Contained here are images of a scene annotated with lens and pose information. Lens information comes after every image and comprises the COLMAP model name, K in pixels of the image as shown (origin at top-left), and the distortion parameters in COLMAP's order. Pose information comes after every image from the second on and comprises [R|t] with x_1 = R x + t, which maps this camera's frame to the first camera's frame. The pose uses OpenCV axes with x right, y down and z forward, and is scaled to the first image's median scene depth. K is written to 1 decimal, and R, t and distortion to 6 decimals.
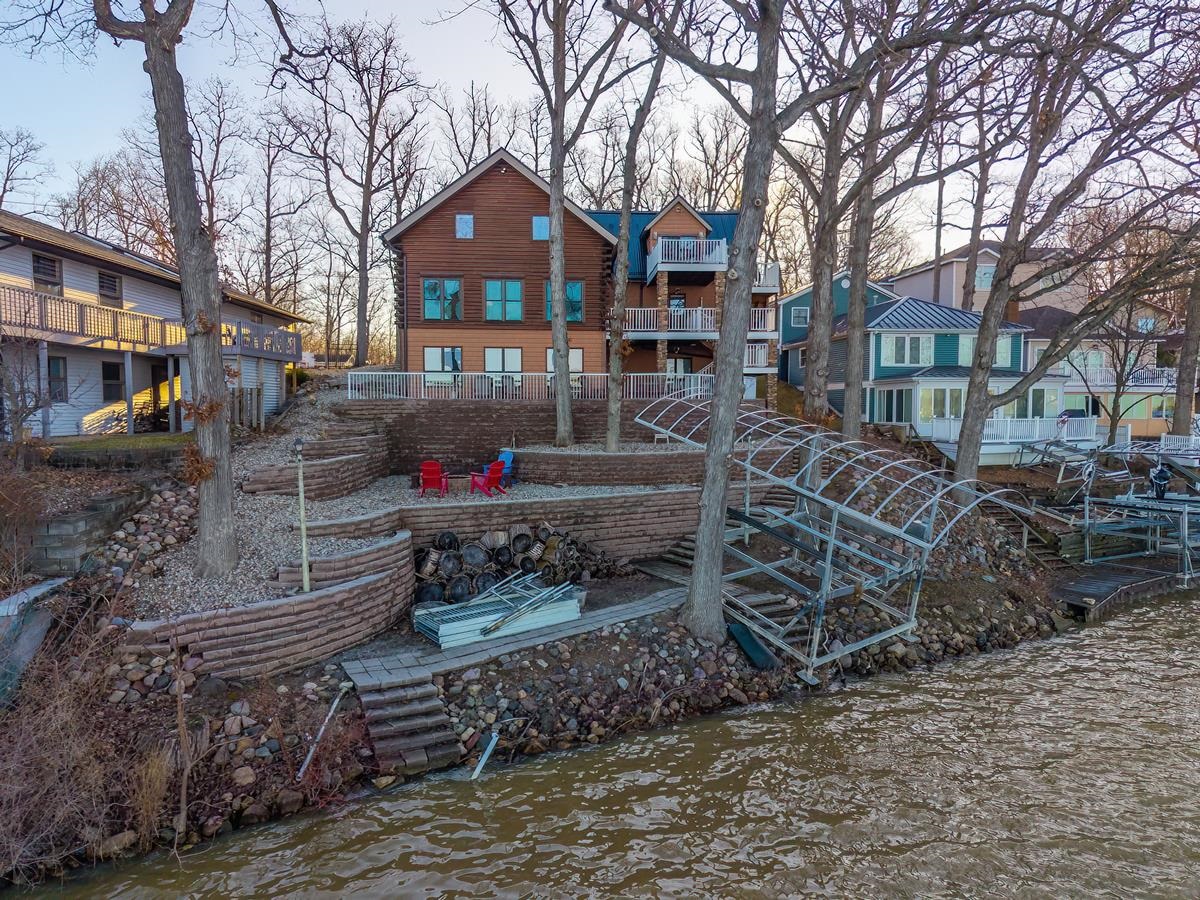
lens RADIAL K [[804.8, 0, 600.0], [0, 804.8, 450.0], [0, 0, 1]] dist [0.040633, -0.037776]
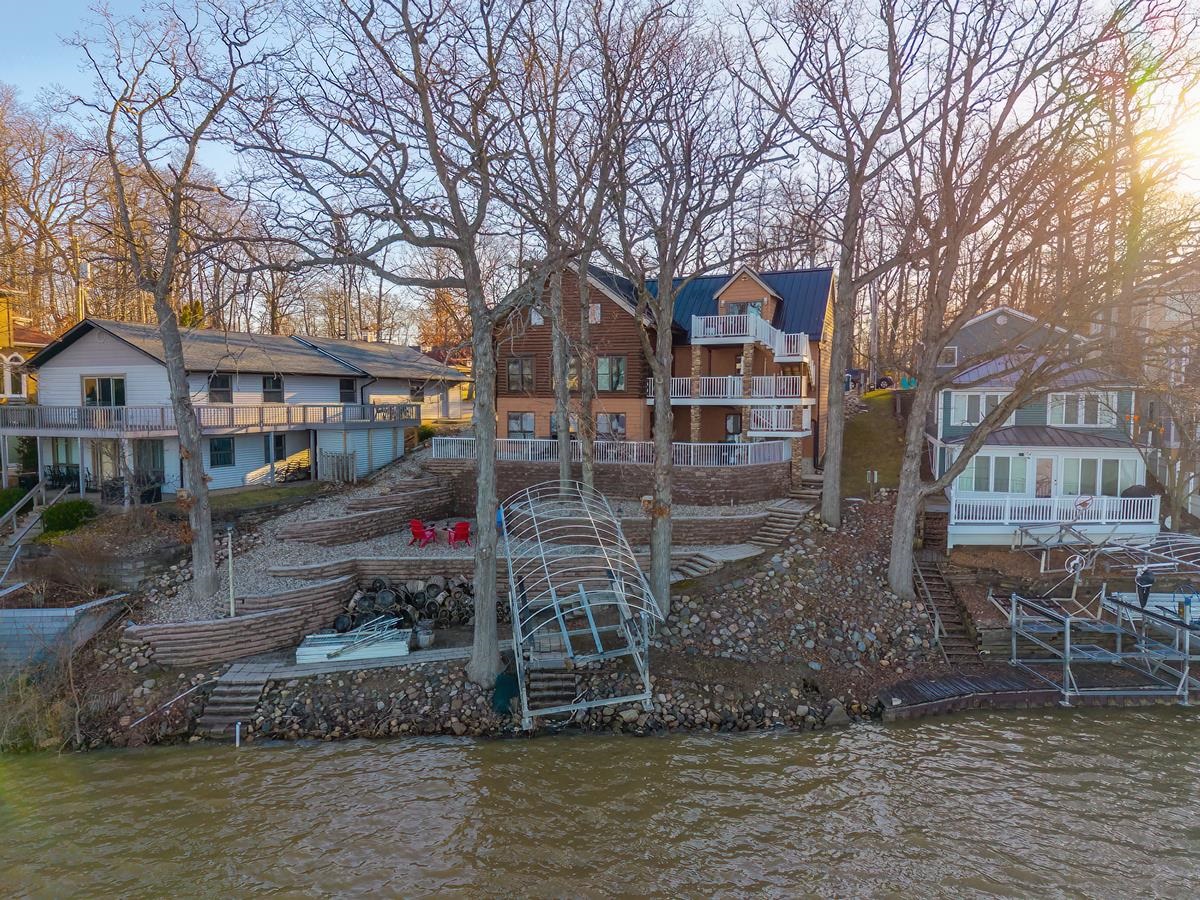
lens RADIAL K [[804.8, 0, 600.0], [0, 804.8, 450.0], [0, 0, 1]] dist [0.040633, -0.037776]
pose [[0.898880, 0.030527, -0.437131, 0.945671], [-0.025051, 0.999519, 0.018287, -0.195563], [0.437478, -0.005488, 0.899212, -0.130031]]
